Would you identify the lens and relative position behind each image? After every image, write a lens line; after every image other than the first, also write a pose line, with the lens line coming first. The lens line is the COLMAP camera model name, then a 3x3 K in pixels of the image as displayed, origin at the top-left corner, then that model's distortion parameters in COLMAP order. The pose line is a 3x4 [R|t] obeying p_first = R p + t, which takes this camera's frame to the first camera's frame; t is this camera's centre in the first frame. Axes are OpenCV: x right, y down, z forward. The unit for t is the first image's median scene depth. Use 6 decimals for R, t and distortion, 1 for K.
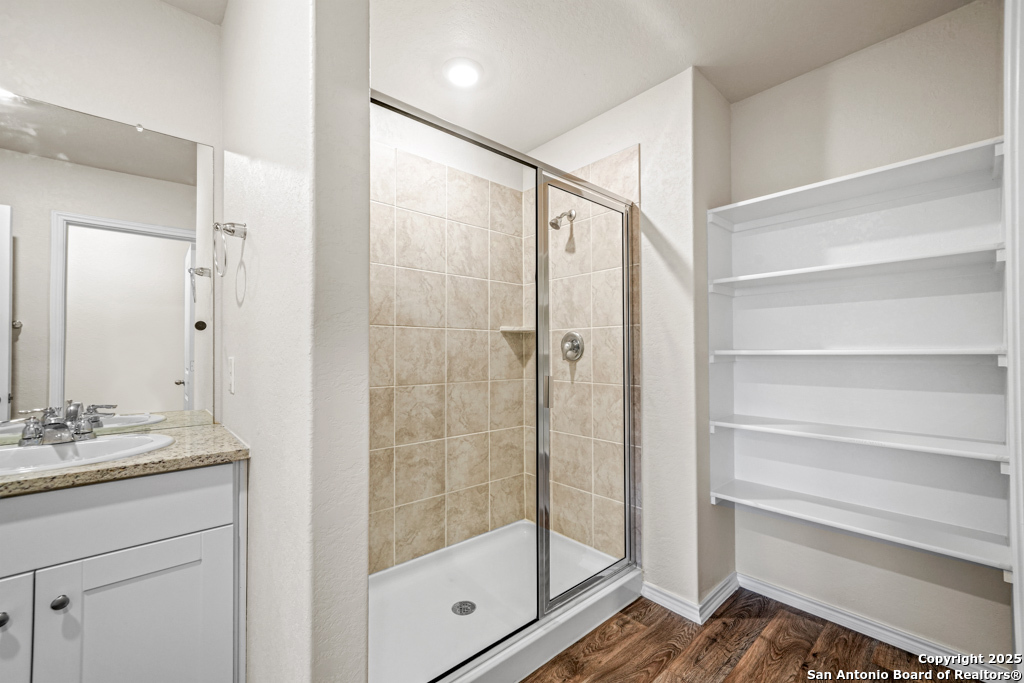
lens RADIAL K [[413.1, 0, 513.1], [0, 413.1, 347.9], [0, 0, 1]] dist [0.001662, 0.000408]
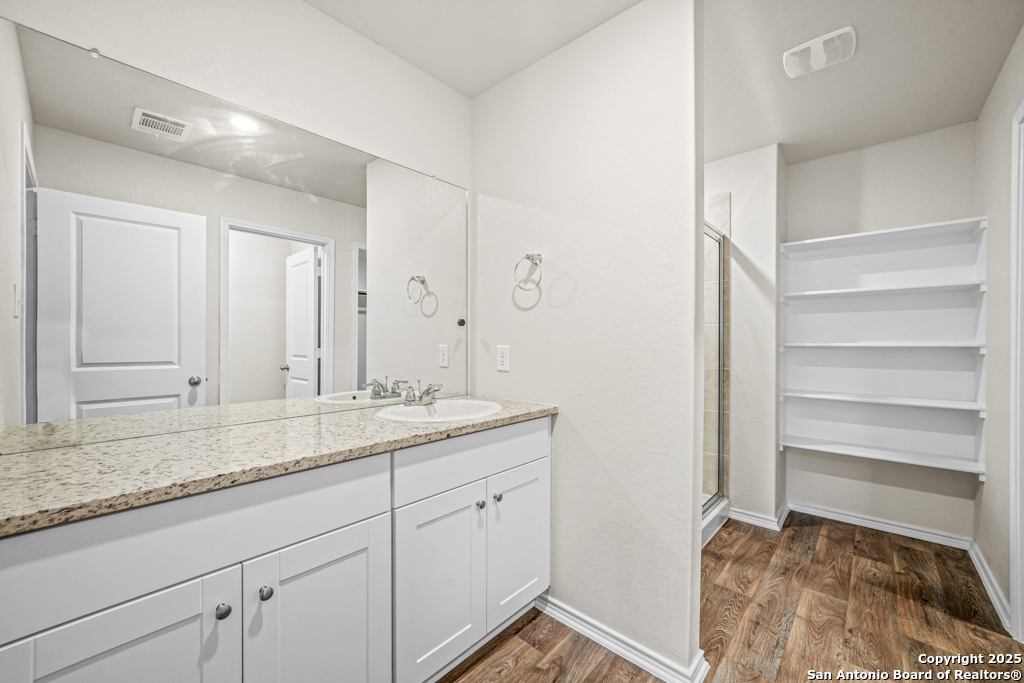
lens RADIAL K [[402.5, 0, 512.3], [0, 402.5, 344.7], [0, 0, 1]] dist [0.000556, 0.000402]
pose [[0.993400, 0.005739, 0.114559, -0.628091], [-0.007427, 0.999870, 0.014313, -0.000911], [-0.114462, -0.015070, 0.993313, -0.283504]]
